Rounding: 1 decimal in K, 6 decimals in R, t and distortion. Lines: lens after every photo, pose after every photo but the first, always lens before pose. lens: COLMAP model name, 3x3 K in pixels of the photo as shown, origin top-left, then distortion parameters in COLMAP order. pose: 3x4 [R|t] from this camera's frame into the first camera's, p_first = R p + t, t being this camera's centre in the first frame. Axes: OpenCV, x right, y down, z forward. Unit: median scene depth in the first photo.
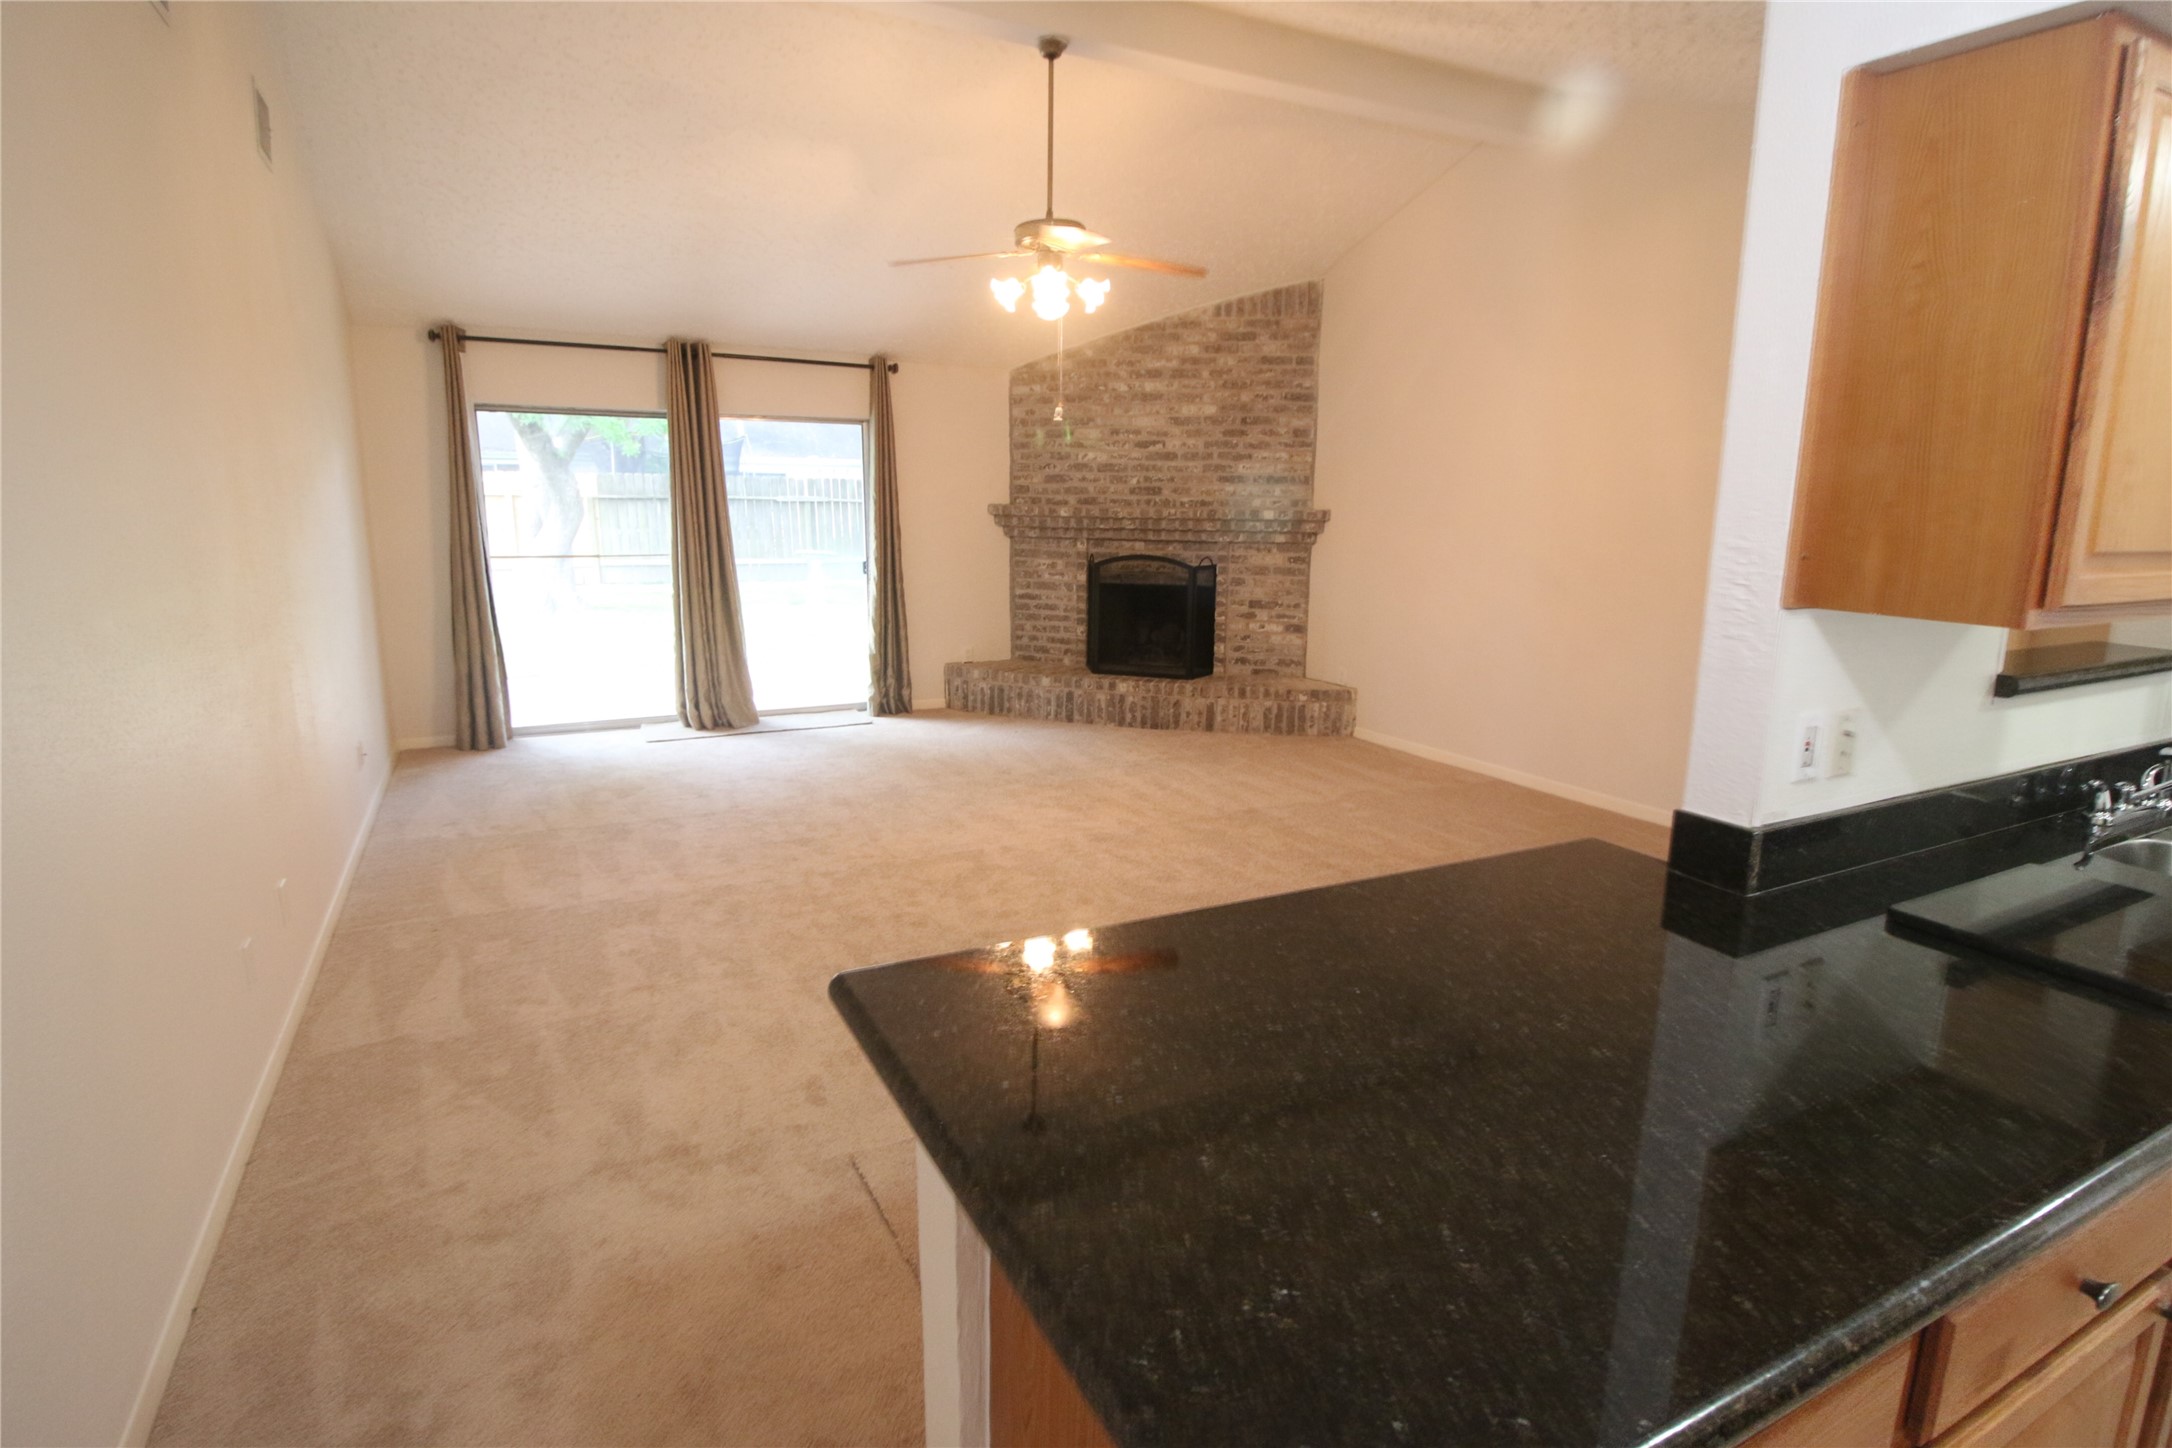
lens RADIAL K [[1131.1, 0, 1089.1], [0, 1131.1, 720.4], [0, 0, 1]] dist [-0.005632, -0.010498]
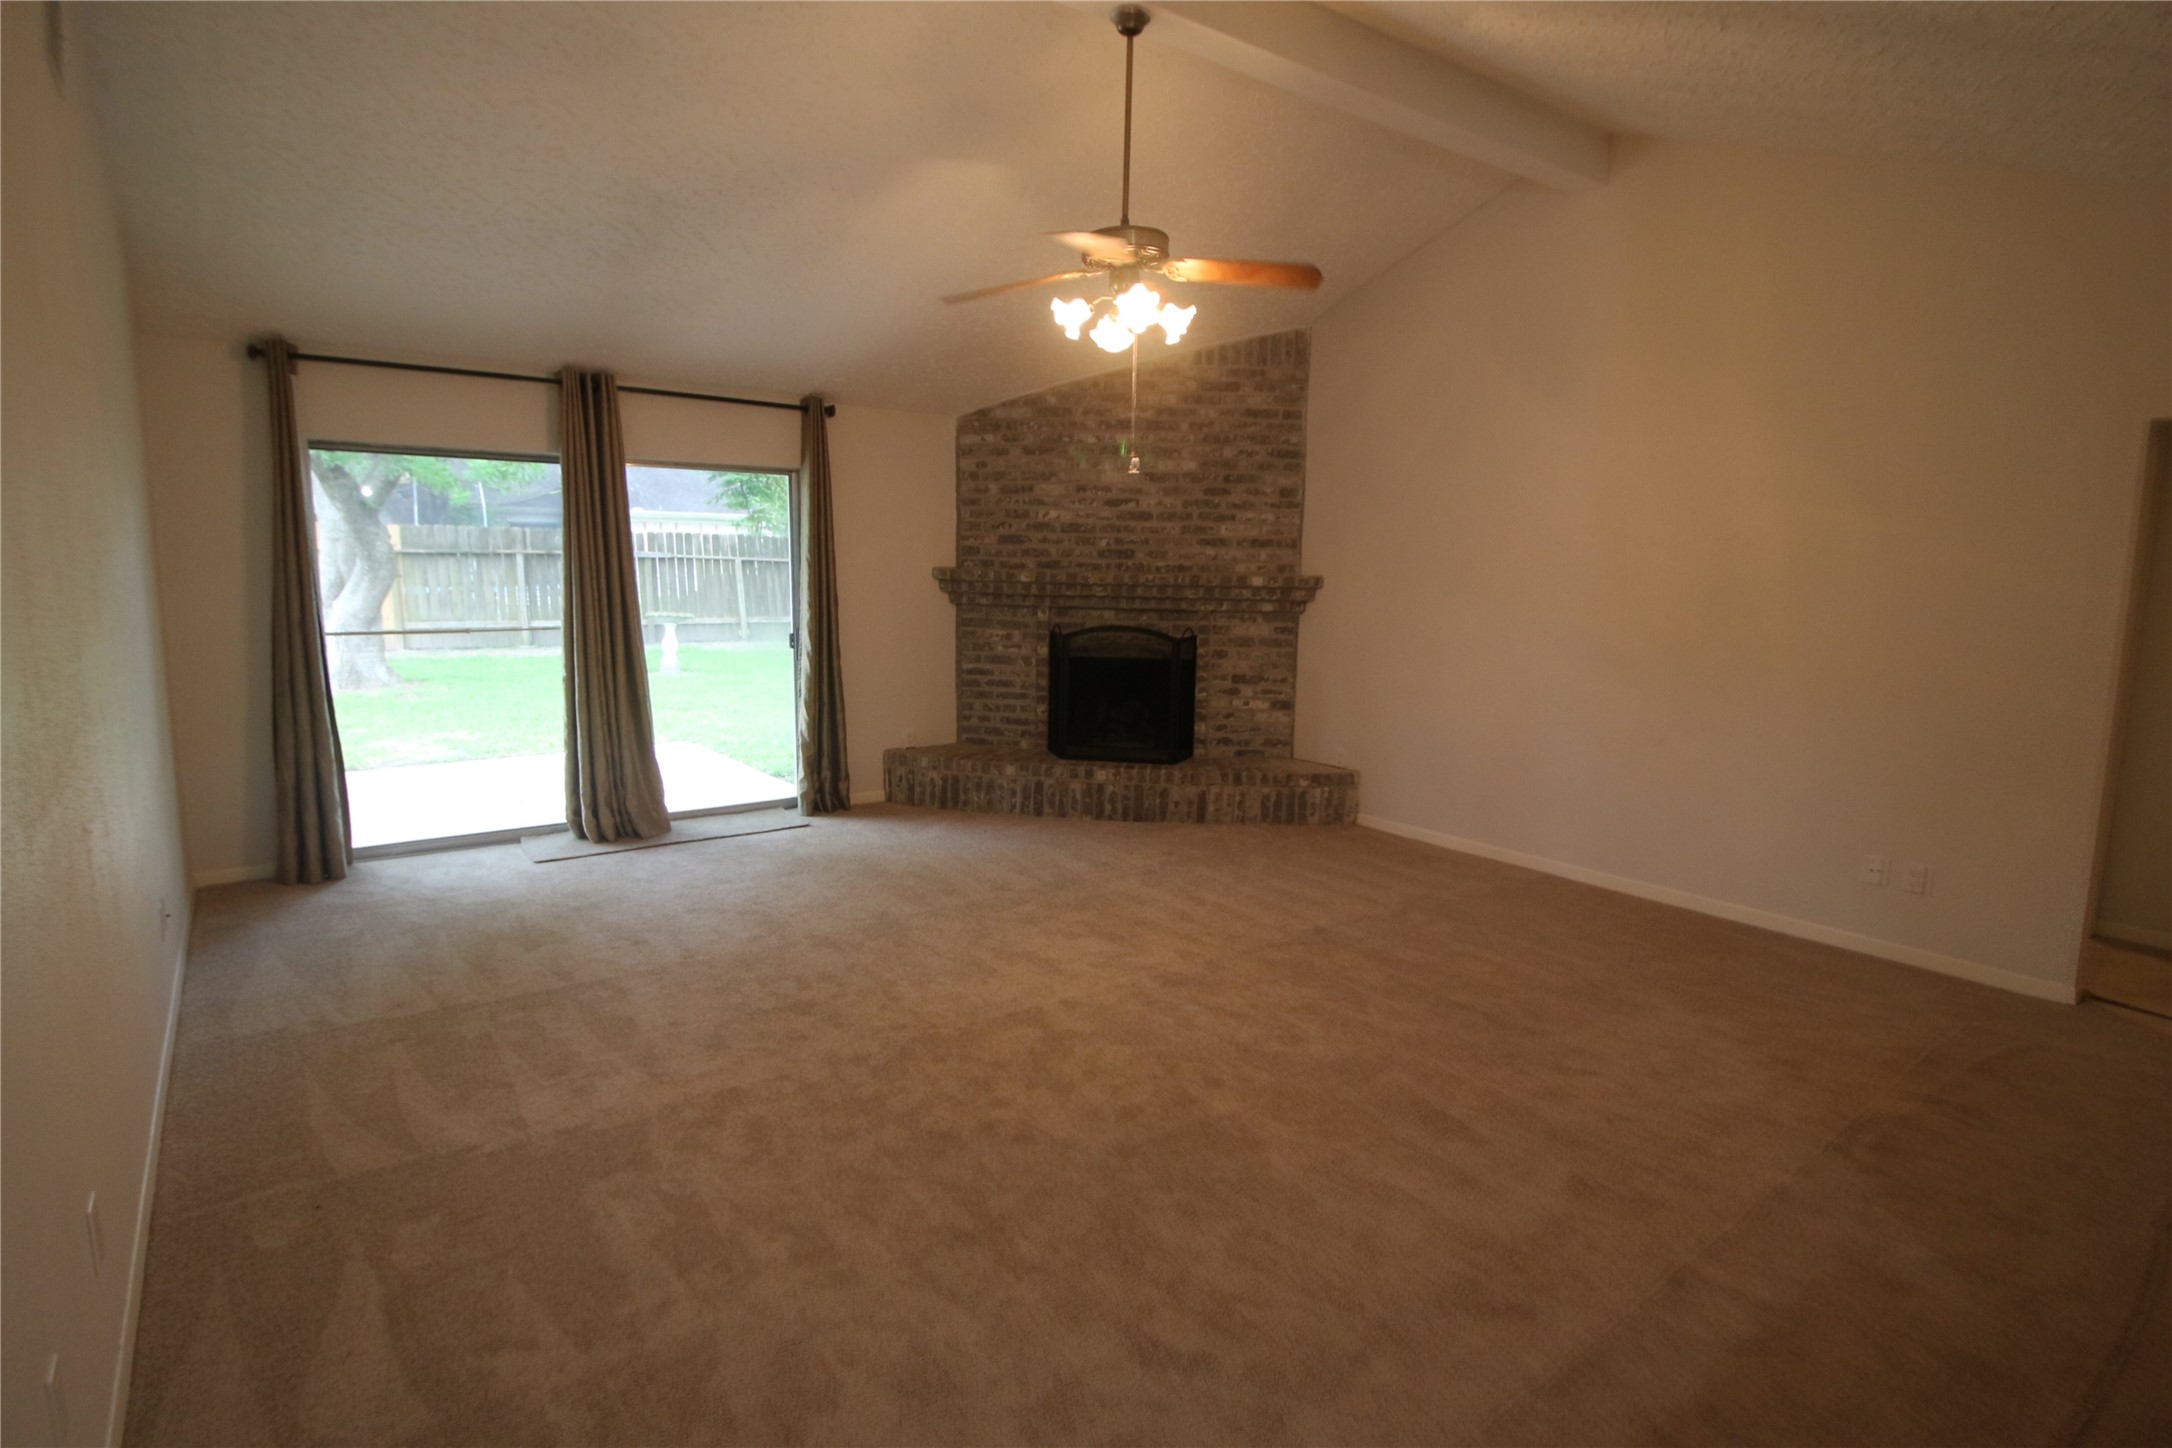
lens RADIAL K [[1131.1, 0, 1093.9], [0, 1131.1, 722.7], [0, 0, 1]] dist [-0.005632, -0.010498]
pose [[0.986663, -0.017479, 0.161838, -0.121376], [0.024826, 0.998746, -0.043486, -0.033194], [-0.160875, 0.046923, 0.985859, 0.135051]]
